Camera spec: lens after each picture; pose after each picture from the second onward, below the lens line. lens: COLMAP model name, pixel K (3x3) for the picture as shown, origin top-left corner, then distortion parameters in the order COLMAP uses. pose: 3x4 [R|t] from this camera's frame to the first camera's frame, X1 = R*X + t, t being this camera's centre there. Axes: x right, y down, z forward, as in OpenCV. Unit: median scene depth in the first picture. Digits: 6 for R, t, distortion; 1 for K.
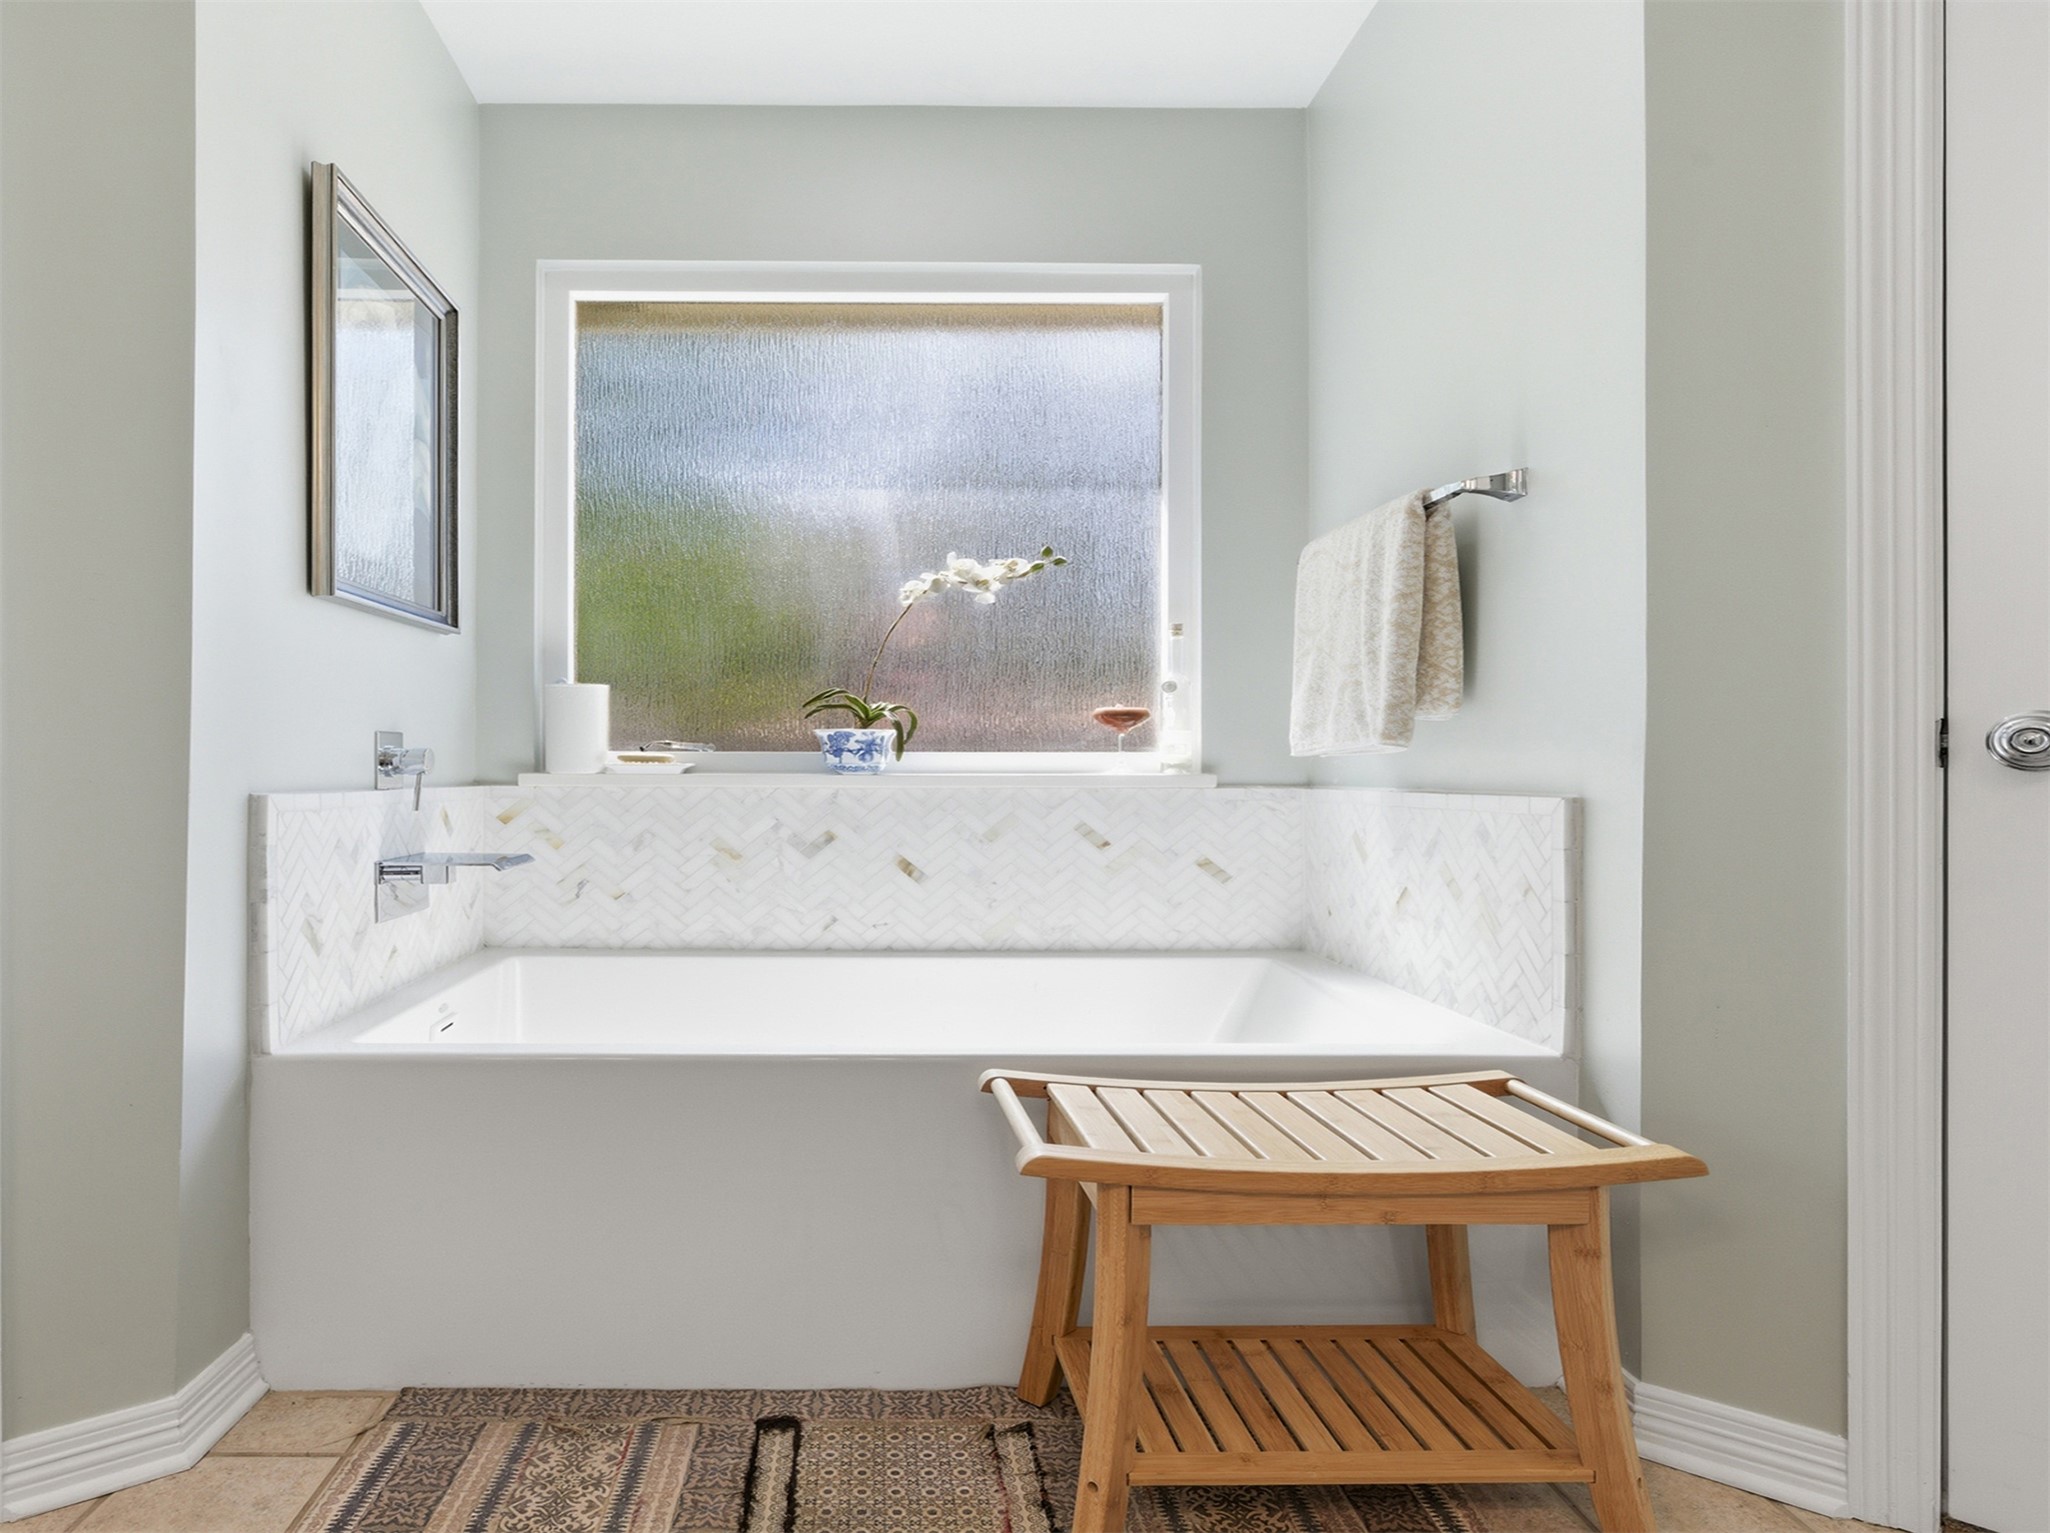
lens RADIAL K [[1053.0, 0, 929.7], [0, 1053.0, 764.6], [0, 0, 1]] dist [-0.002657, 0.001076]
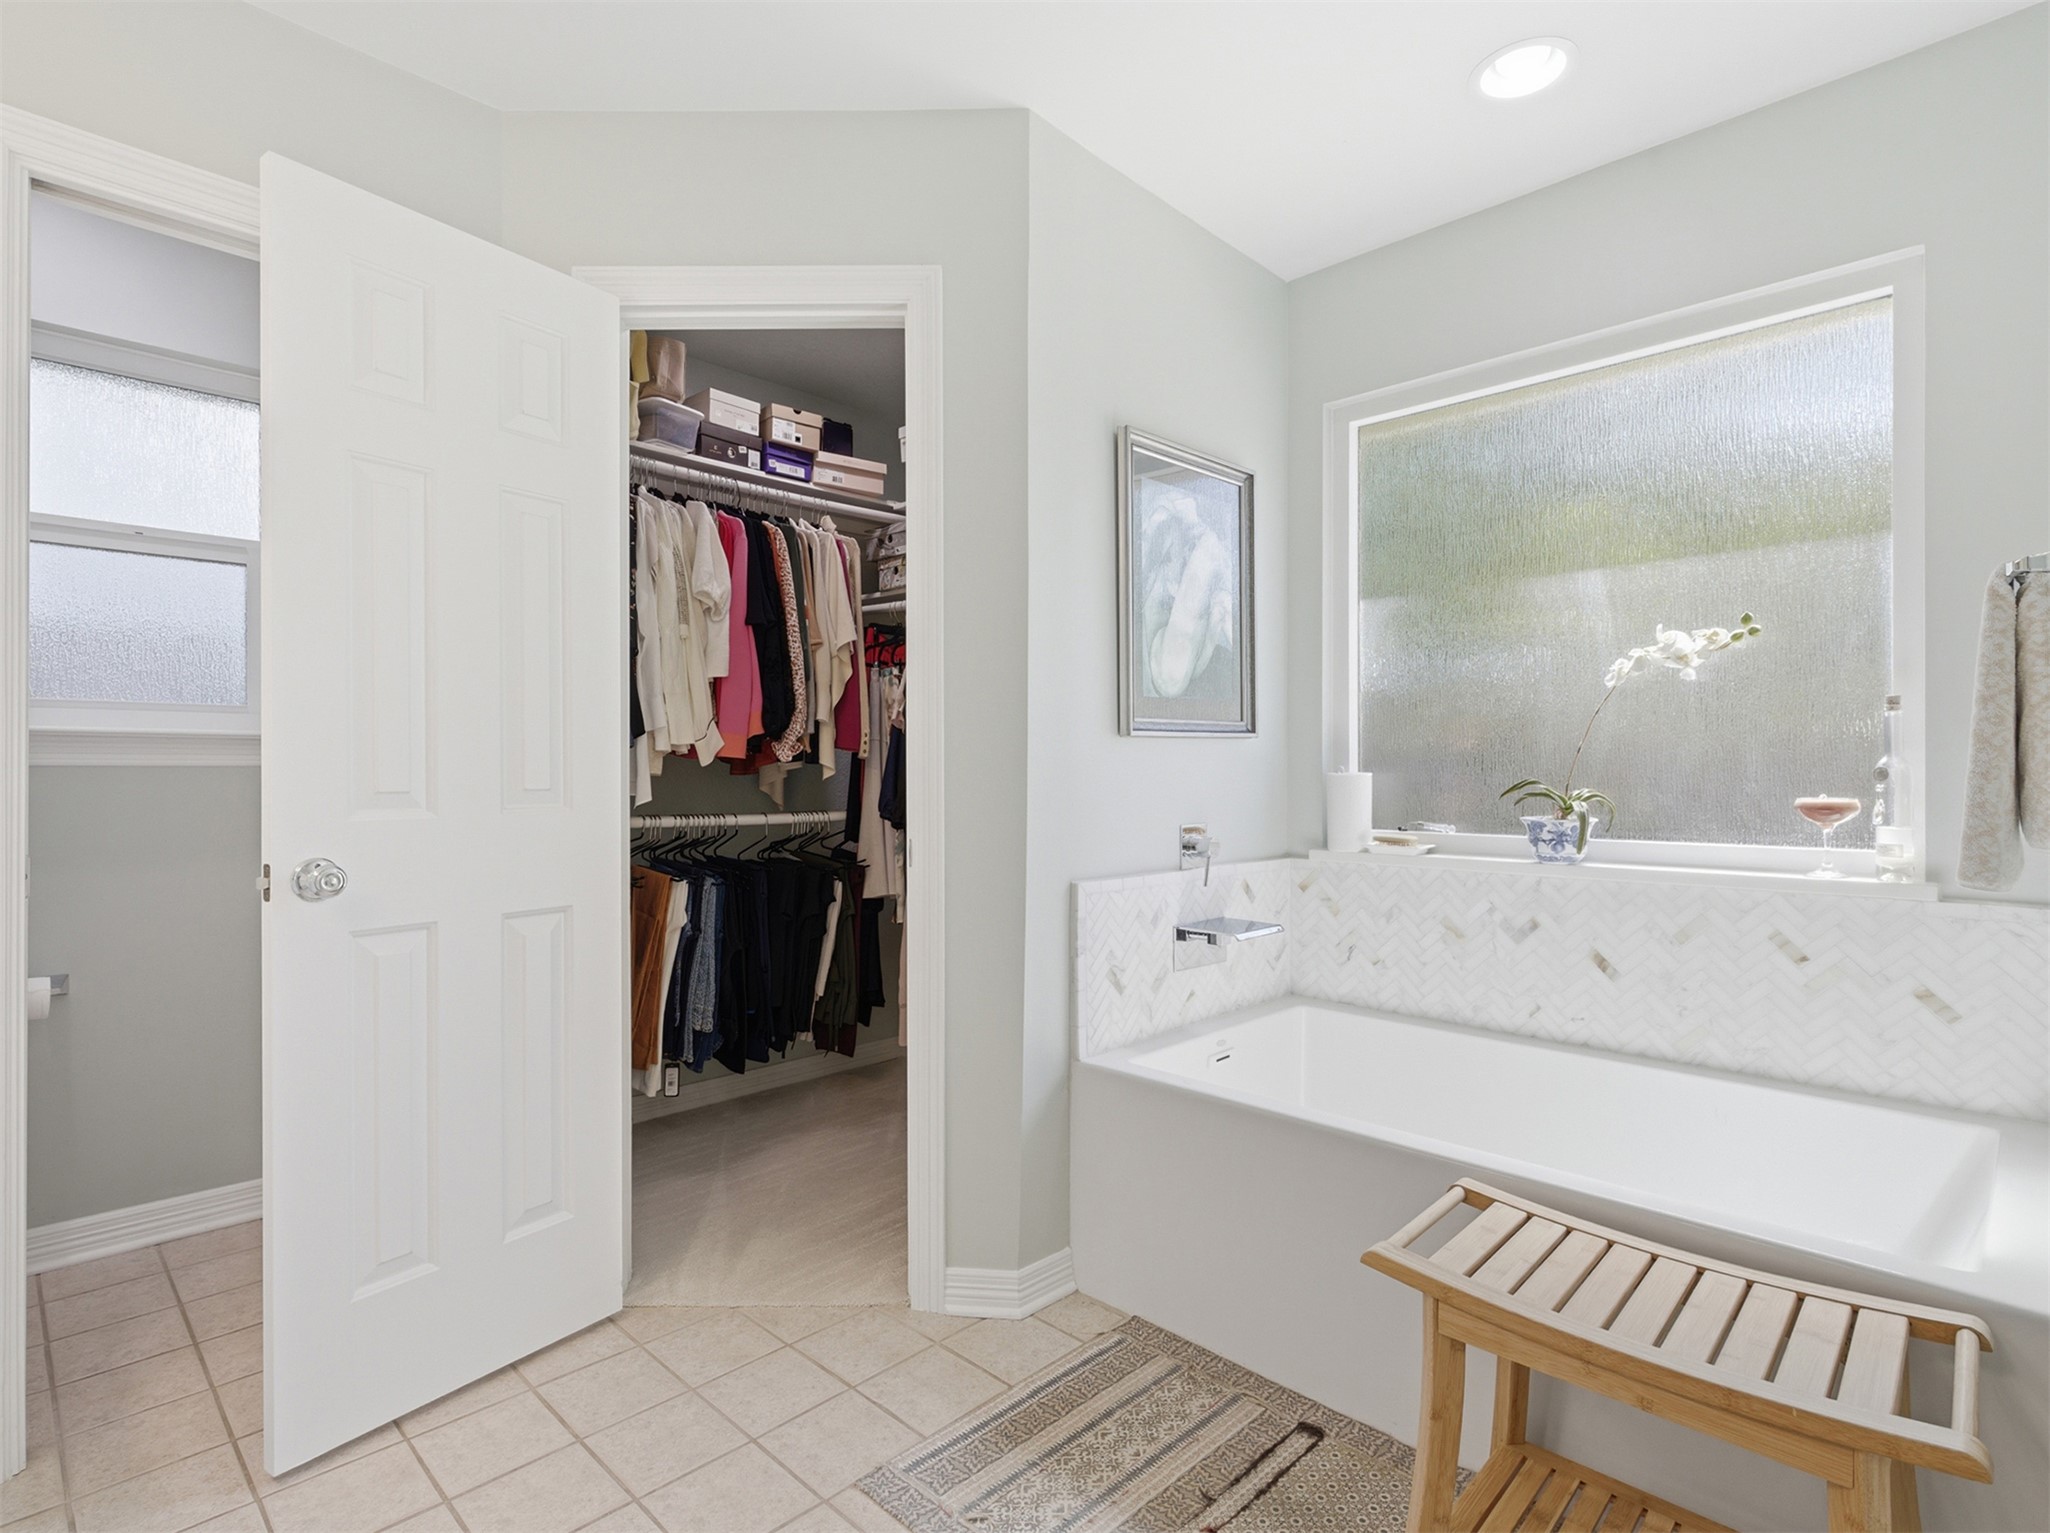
lens RADIAL K [[1088.0, 0, 1057.6], [0, 1088.0, 737.6], [0, 0, 1]] dist [0.000453, 0.000150]
pose [[0.681601, -0.064967, -0.728834, 0.403346], [0.039334, 0.997864, -0.052163, -0.081467], [0.730666, 0.006886, 0.682700, -0.058793]]
